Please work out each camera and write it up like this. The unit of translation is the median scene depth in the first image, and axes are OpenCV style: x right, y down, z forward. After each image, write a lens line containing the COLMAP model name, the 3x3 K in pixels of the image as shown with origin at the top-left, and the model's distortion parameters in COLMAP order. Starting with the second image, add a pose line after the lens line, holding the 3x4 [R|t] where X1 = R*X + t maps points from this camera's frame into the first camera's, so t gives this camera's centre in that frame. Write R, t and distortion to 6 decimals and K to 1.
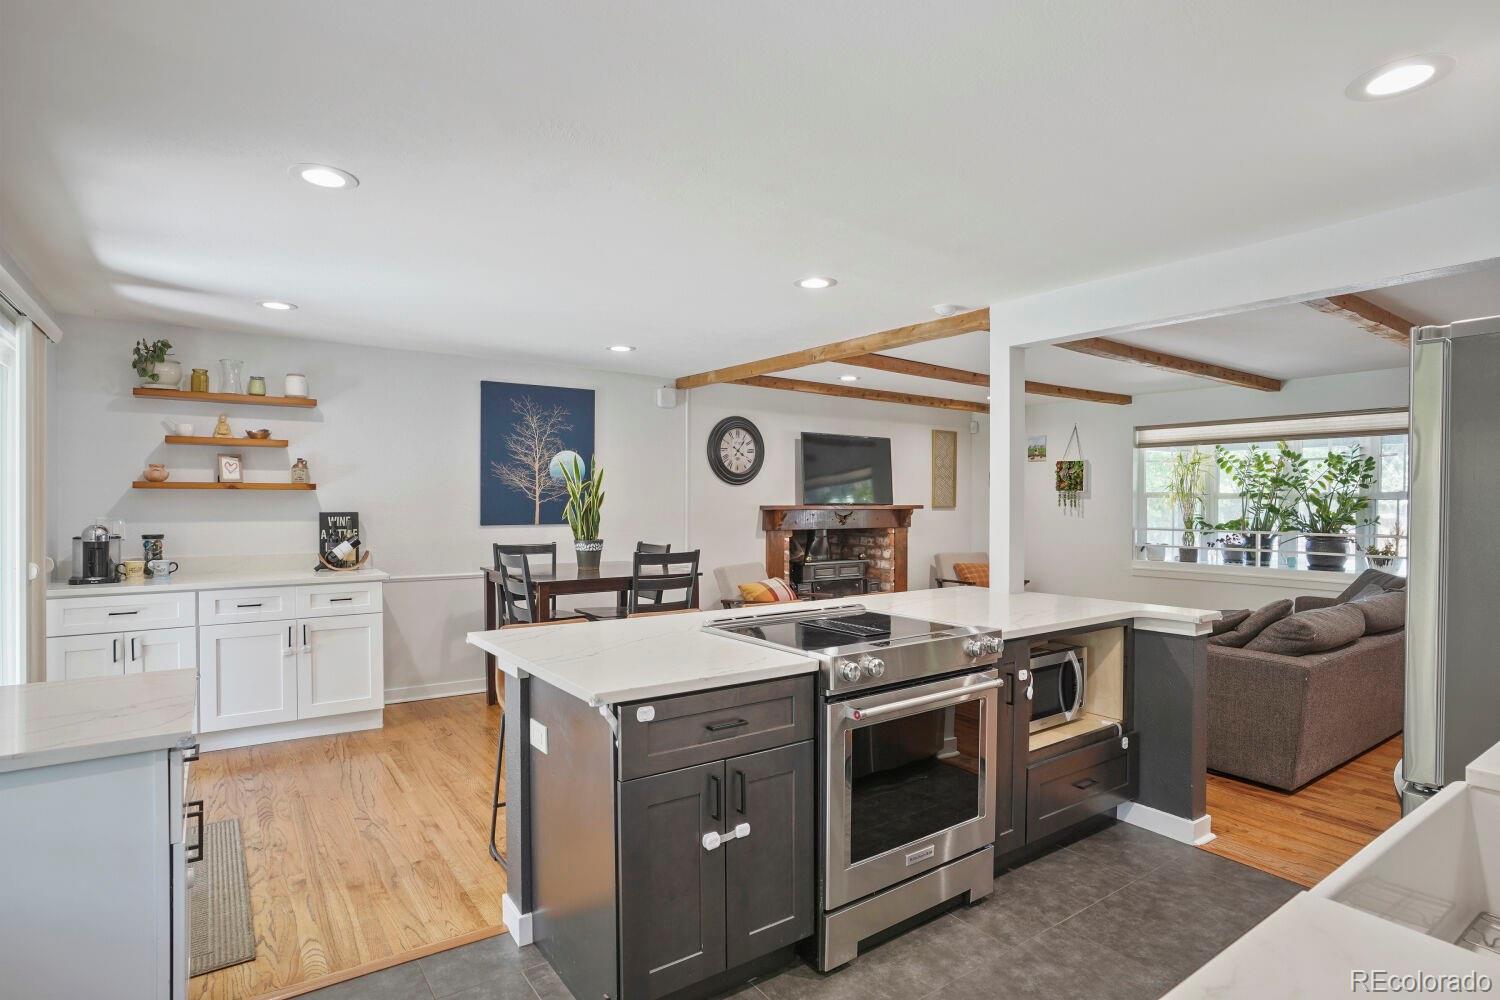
lens RADIAL K [[784.7, 0, 751.6], [0, 784.7, 499.1], [0, 0, 1]] dist [-0.057282, 0.030248]
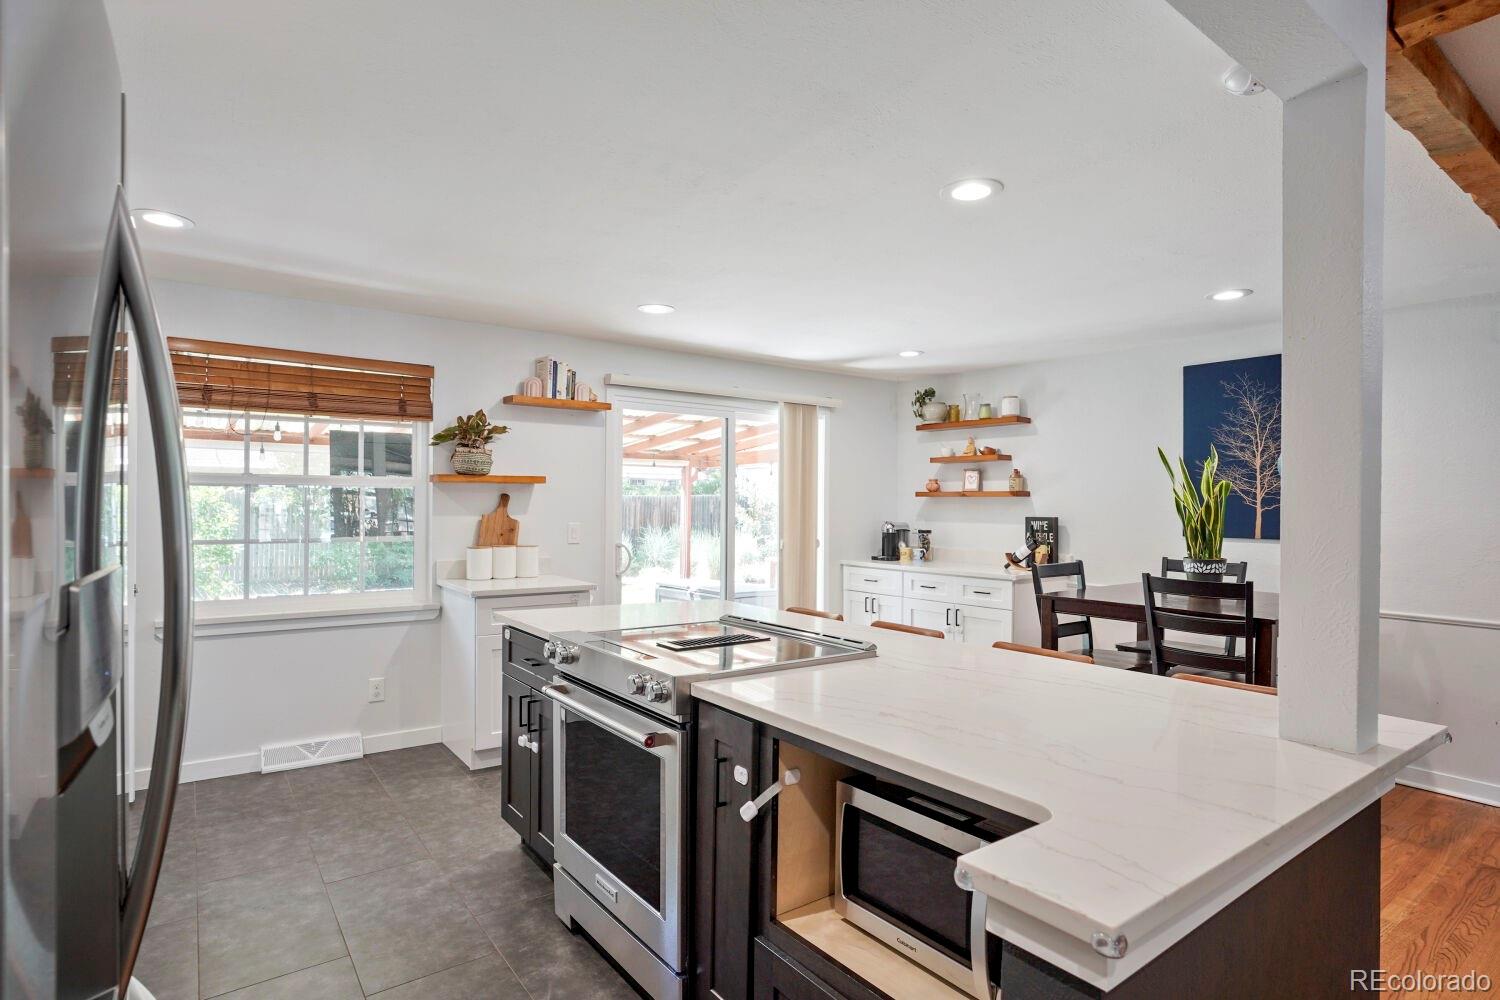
lens RADIAL K [[784.7, 0, 742.2], [0, 784.7, 501.4], [0, 0, 1]] dist [-0.057282, 0.030248]
pose [[0.016386, -0.008222, -0.999832, 0.425466], [-0.010033, 0.999914, -0.008388, 0.006478], [0.999815, 0.010168, 0.016303, 0.440633]]
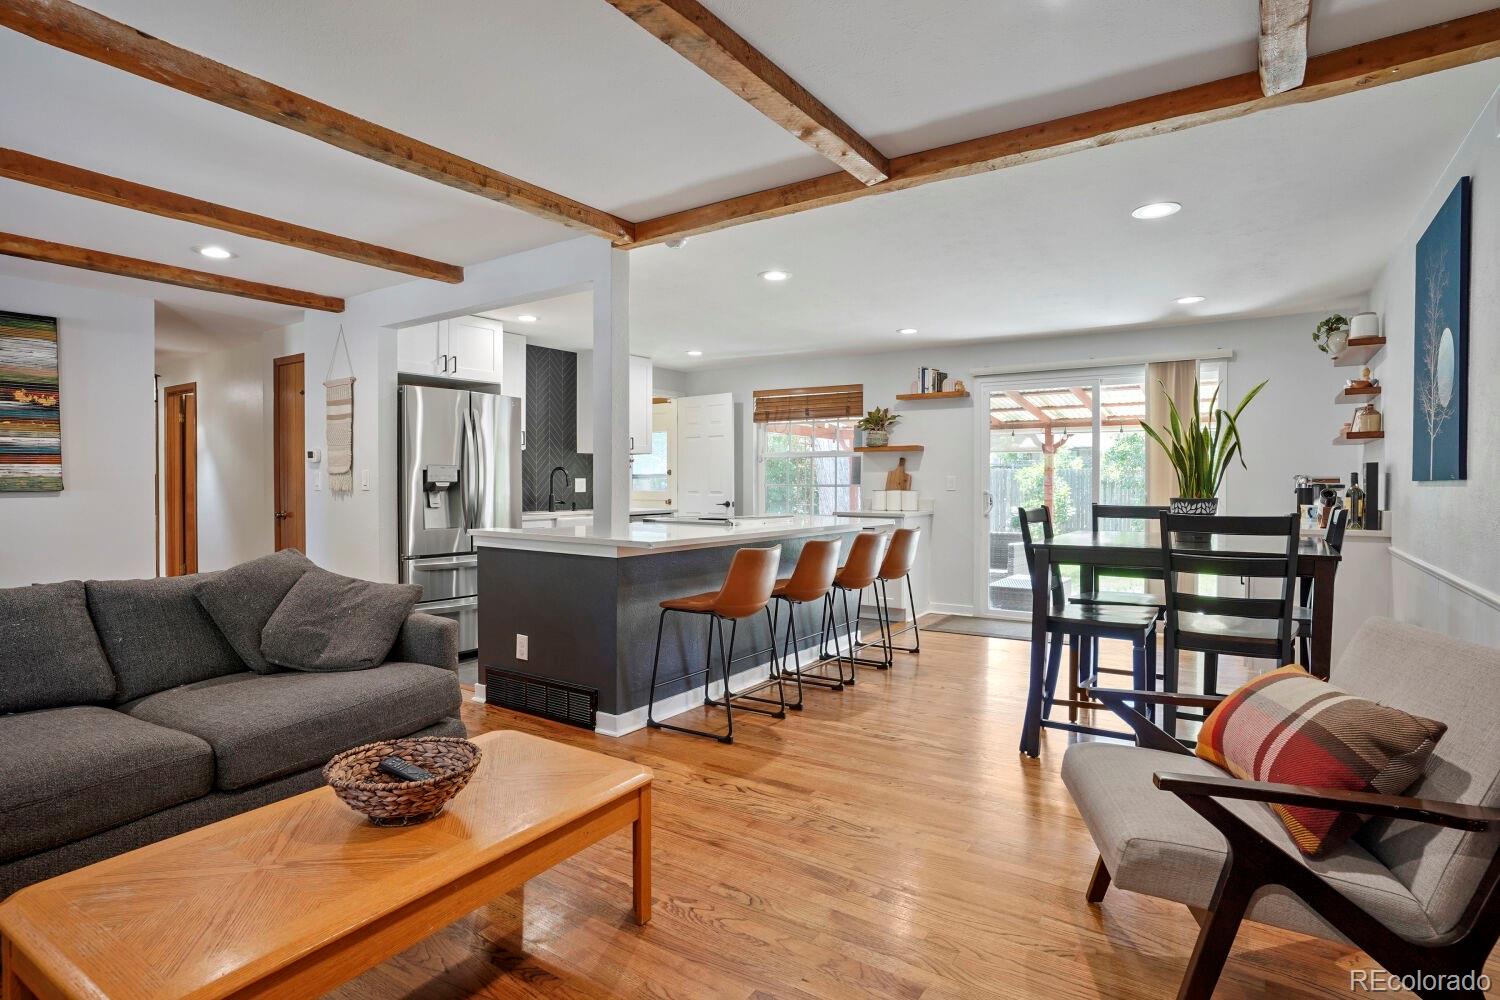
lens RADIAL K [[784.7, 0, 745.8], [0, 784.7, 495.4], [0, 0, 1]] dist [-0.057282, 0.030248]
pose [[-0.933921, 0.002638, -0.357471, 0.320205], [-0.003181, 0.999872, 0.015691, 0.033168], [0.357466, 0.015791, -0.933793, 1.214090]]
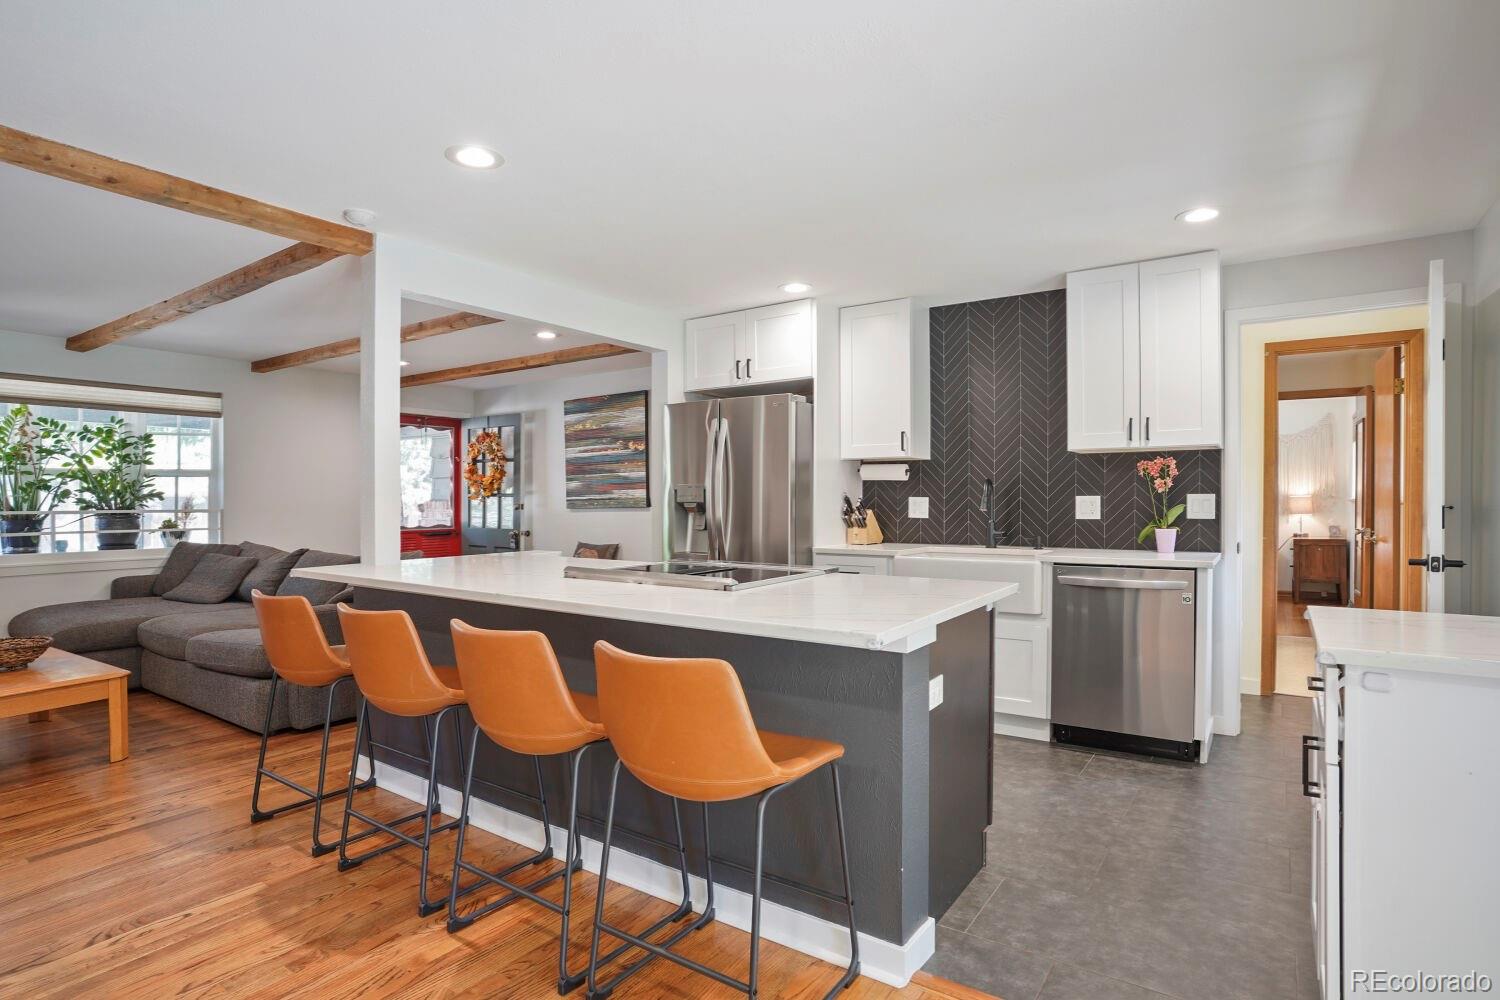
lens RADIAL K [[784.7, 0, 735.1], [0, 784.7, 509.1], [0, 0, 1]] dist [-0.057282, 0.030248]
pose [[-0.326303, -0.015762, 0.945134, -0.393830], [0.001205, 0.999853, 0.017091, 0.026921], [-0.945264, 0.006715, -0.326236, 0.564647]]
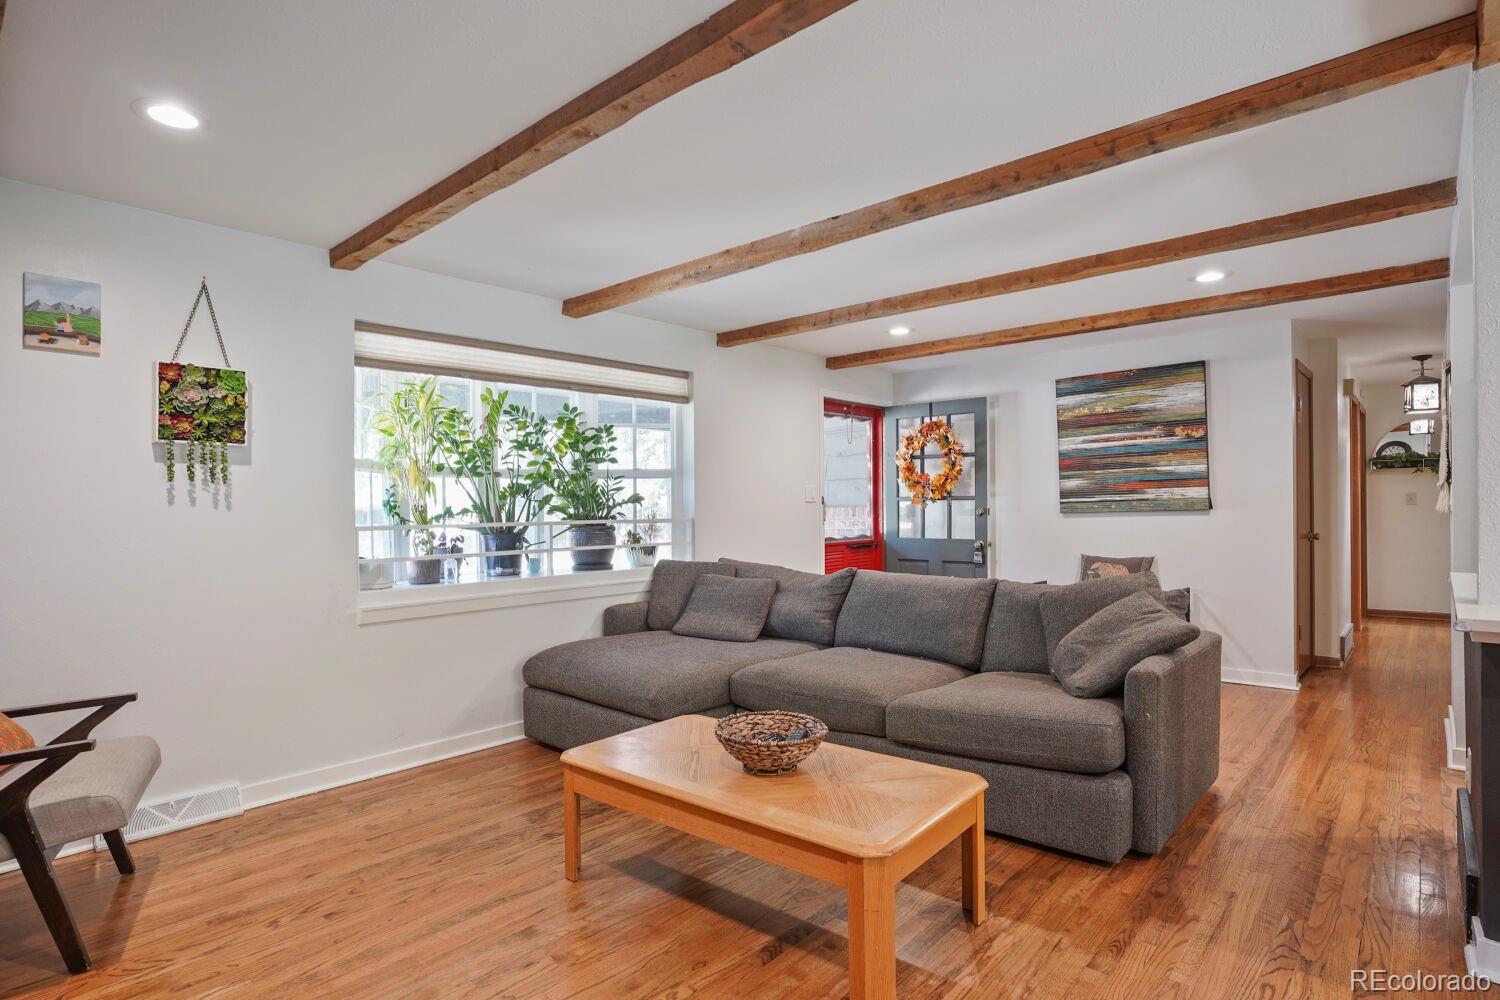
lens RADIAL K [[784.7, 0, 734.7], [0, 784.7, 502.1], [0, 0, 1]] dist [-0.057282, 0.030248]
pose [[-0.211282, 0.005511, 0.977410, -0.034093], [0.013093, 0.999910, -0.002807, 0.029470], [-0.977338, 0.012204, -0.211335, 0.993445]]
